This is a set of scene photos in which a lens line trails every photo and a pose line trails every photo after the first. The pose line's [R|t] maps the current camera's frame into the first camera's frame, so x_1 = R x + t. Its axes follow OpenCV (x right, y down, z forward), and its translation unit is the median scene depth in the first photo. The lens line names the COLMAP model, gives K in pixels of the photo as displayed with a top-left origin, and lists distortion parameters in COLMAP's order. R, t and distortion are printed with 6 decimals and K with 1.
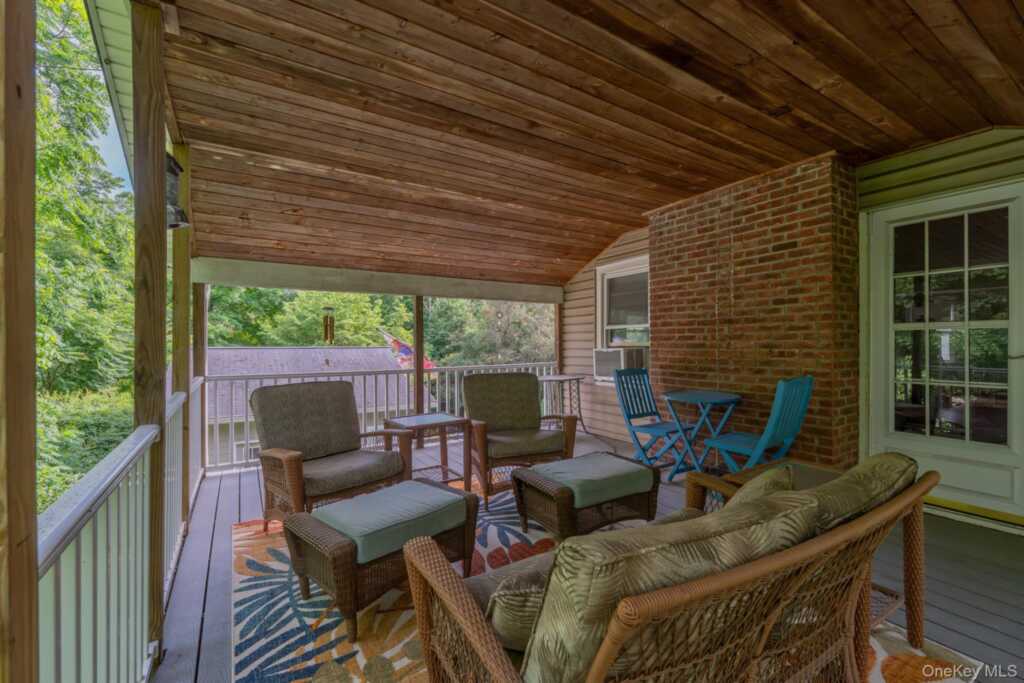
lens RADIAL K [[450.5, 0, 519.2], [0, 450.5, 342.5], [0, 0, 1]] dist [0.004332, 0.000000]
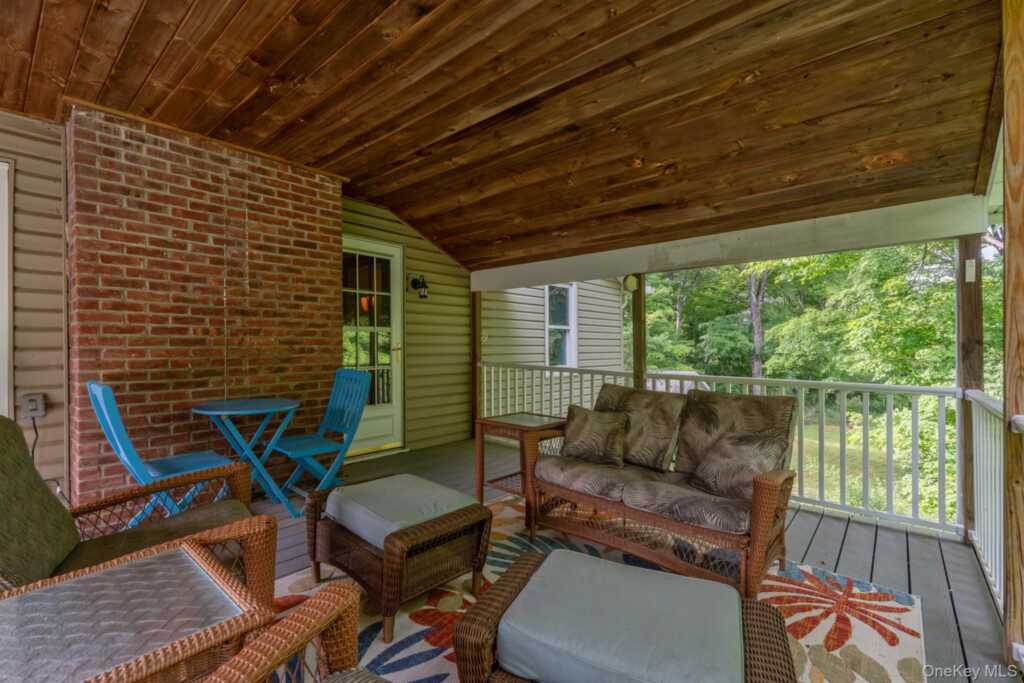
lens RADIAL K [[450.5, 0, 512.0], [0, 450.5, 345.5], [0, 0, 1]] dist [0.004332, 0.000000]
pose [[-0.287289, 0.004162, 0.957835, -0.481029], [0.002722, 0.999990, -0.003529, 0.018213], [-0.957840, 0.001593, -0.287298, 0.784310]]
